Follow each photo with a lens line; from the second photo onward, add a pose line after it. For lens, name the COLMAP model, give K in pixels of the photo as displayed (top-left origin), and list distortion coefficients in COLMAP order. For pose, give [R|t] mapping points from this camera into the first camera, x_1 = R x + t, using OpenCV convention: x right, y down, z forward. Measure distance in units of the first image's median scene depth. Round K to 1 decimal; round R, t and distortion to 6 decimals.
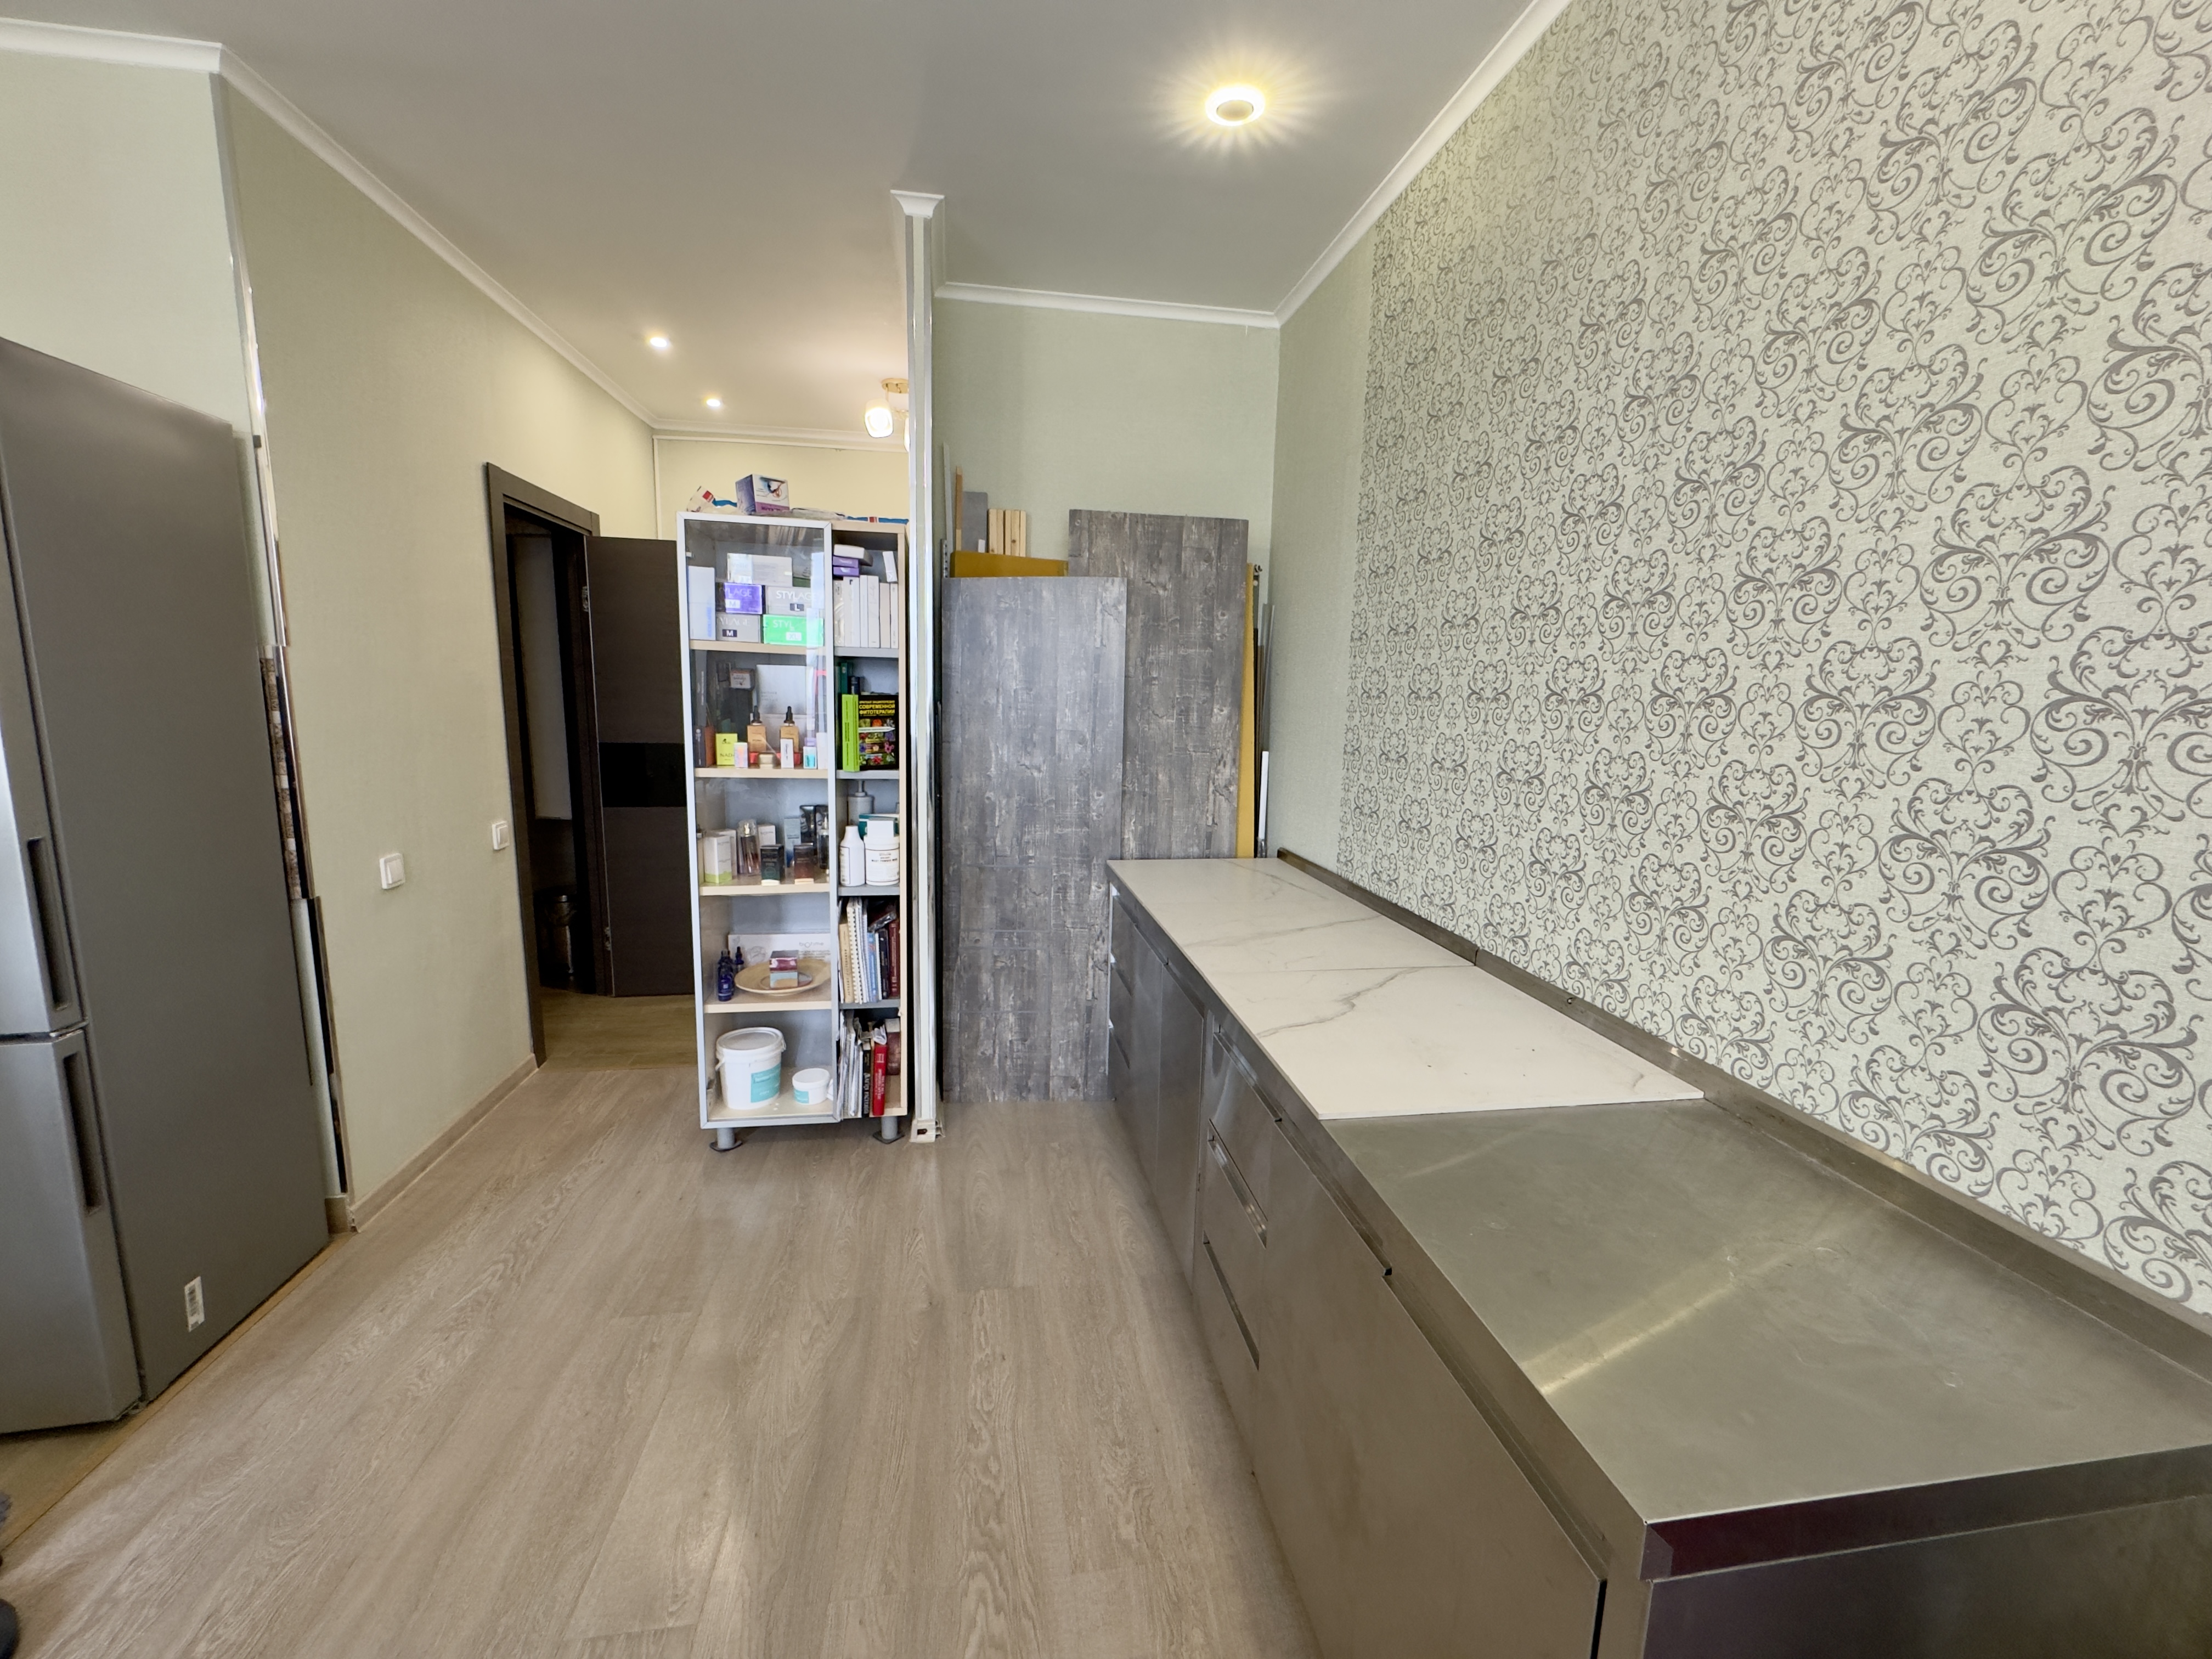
lens RADIAL K [[892.8, 0, 1108.7], [0, 892.8, 827.1], [0, 0, 1]] dist [0.002142, -0.000128]
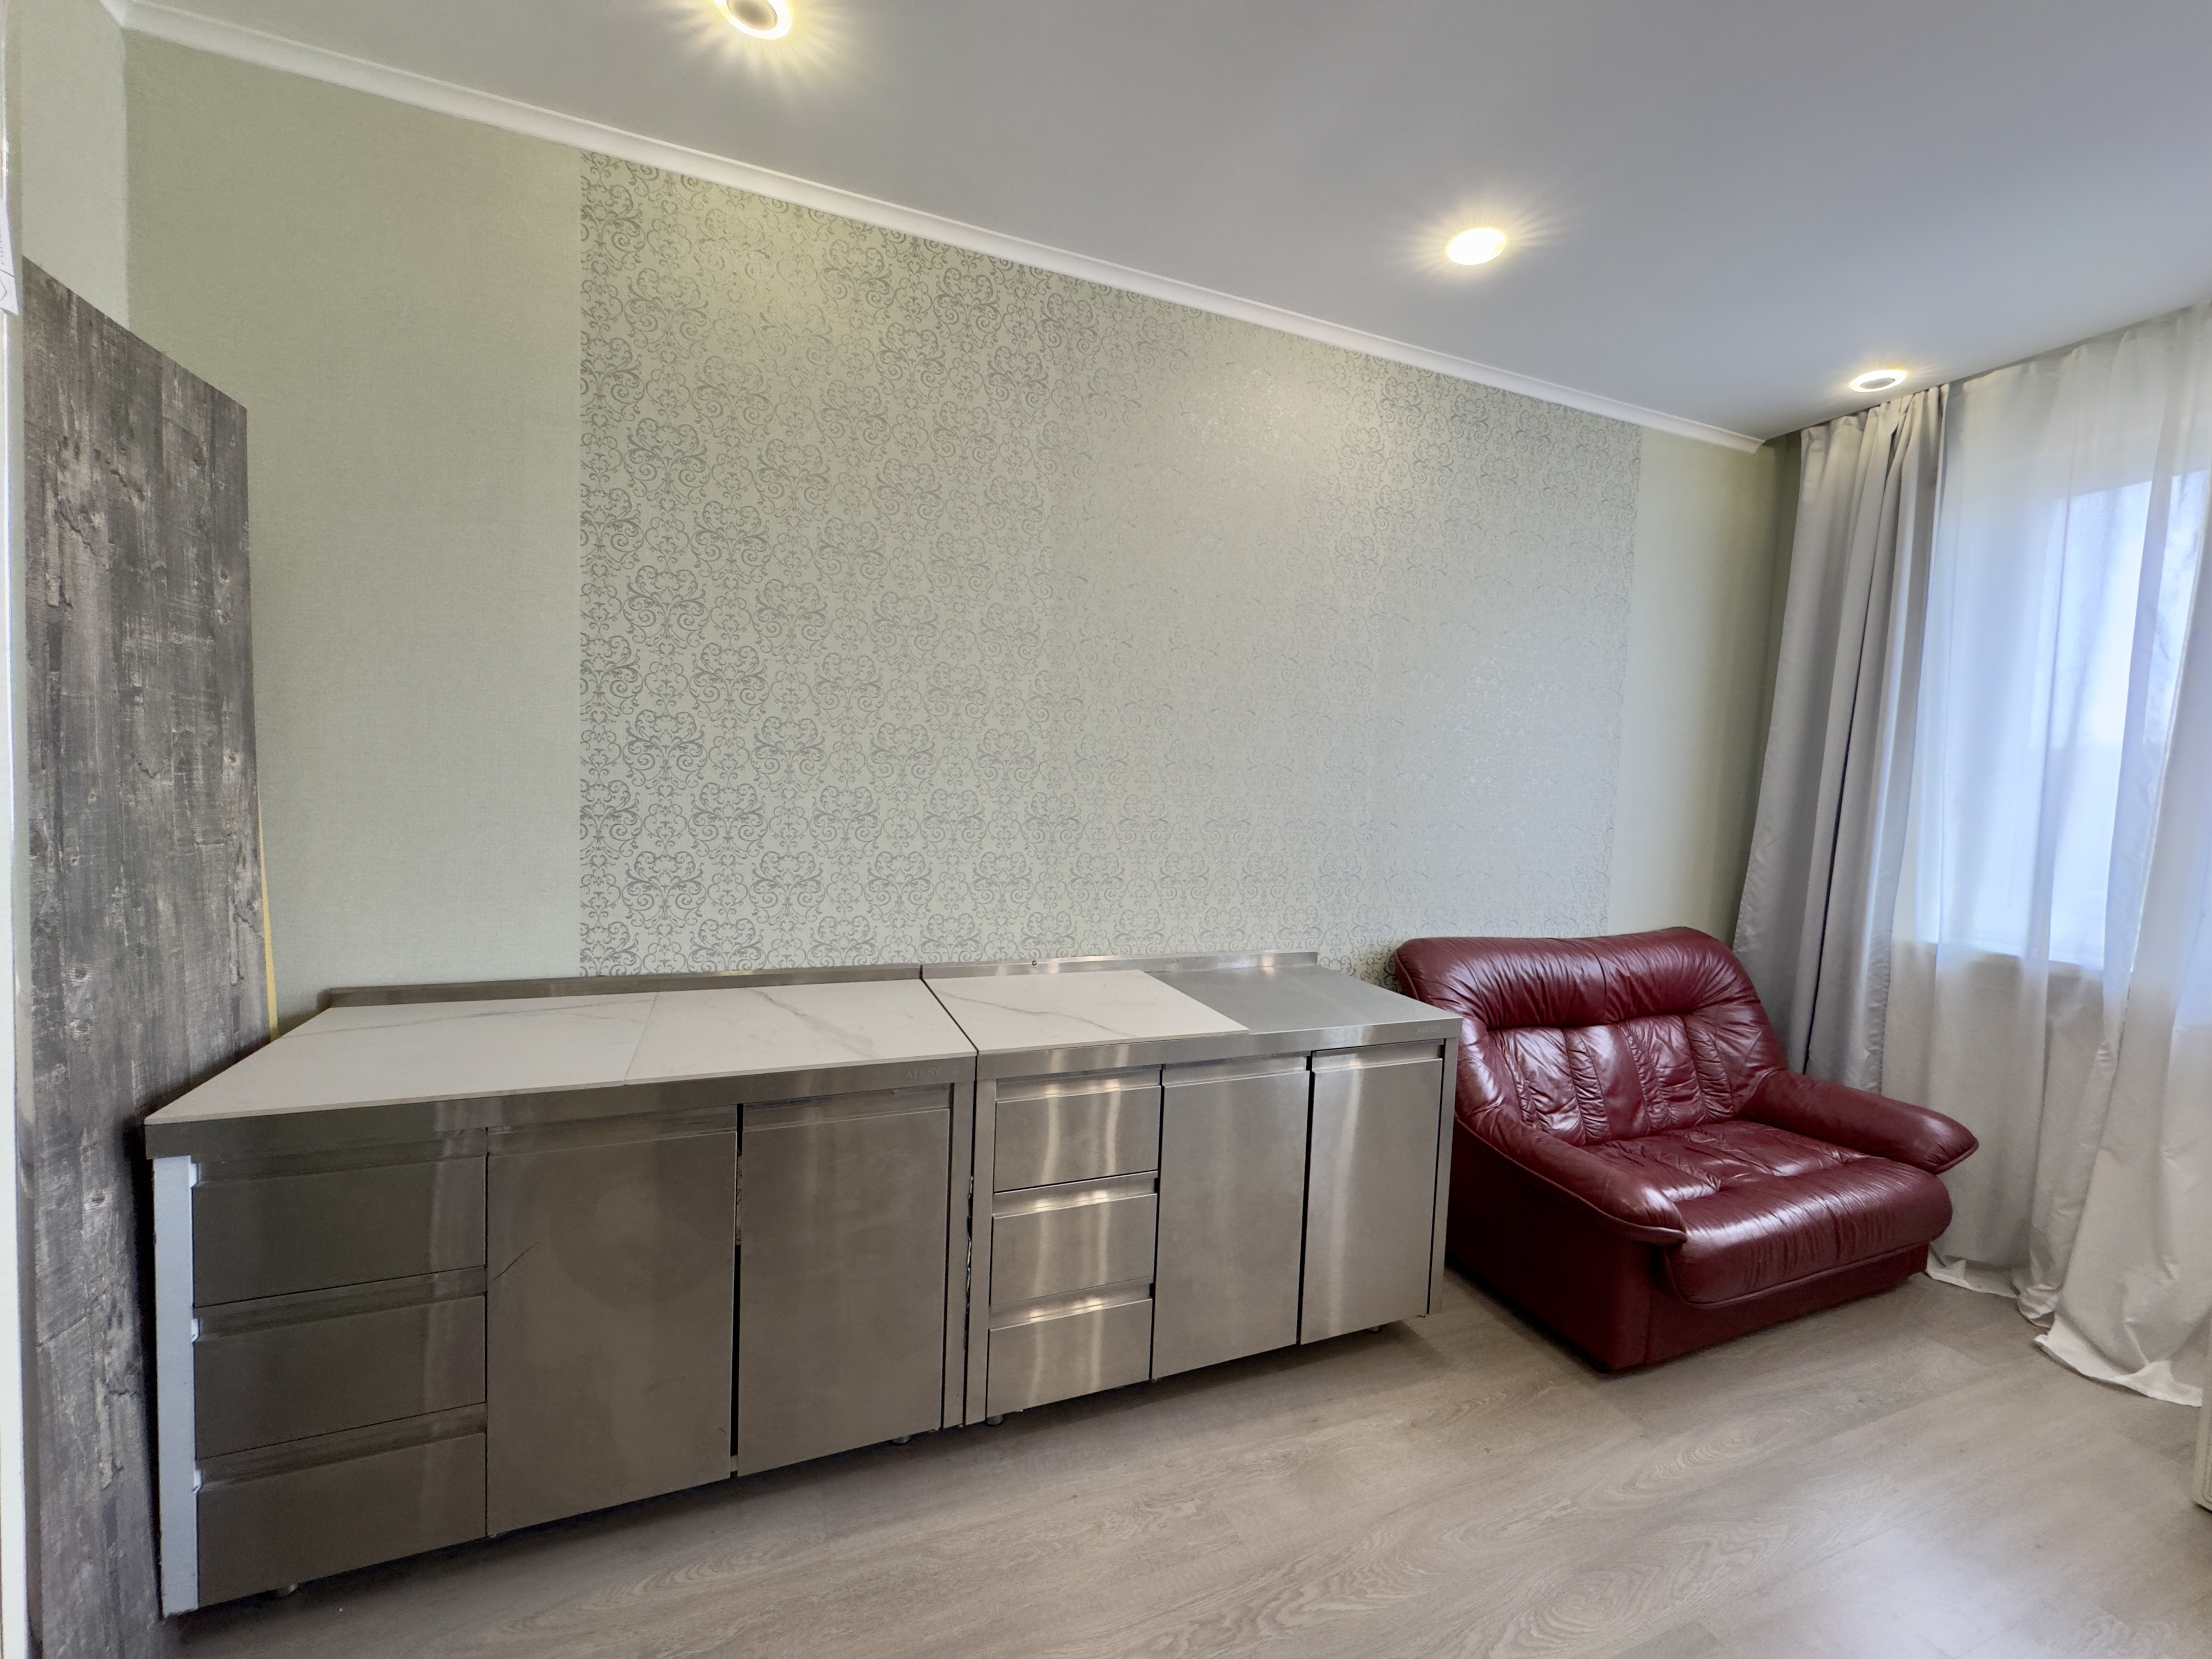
lens RADIAL K [[892.8, 0, 1096.4], [0, 892.8, 824.7], [0, 0, 1]] dist [0.002142, -0.000128]
pose [[-0.218876, -0.087756, 0.971798, -0.497699], [0.103169, 0.988283, 0.112481, -0.101330], [-0.970283, 0.124879, -0.207258, 0.635963]]
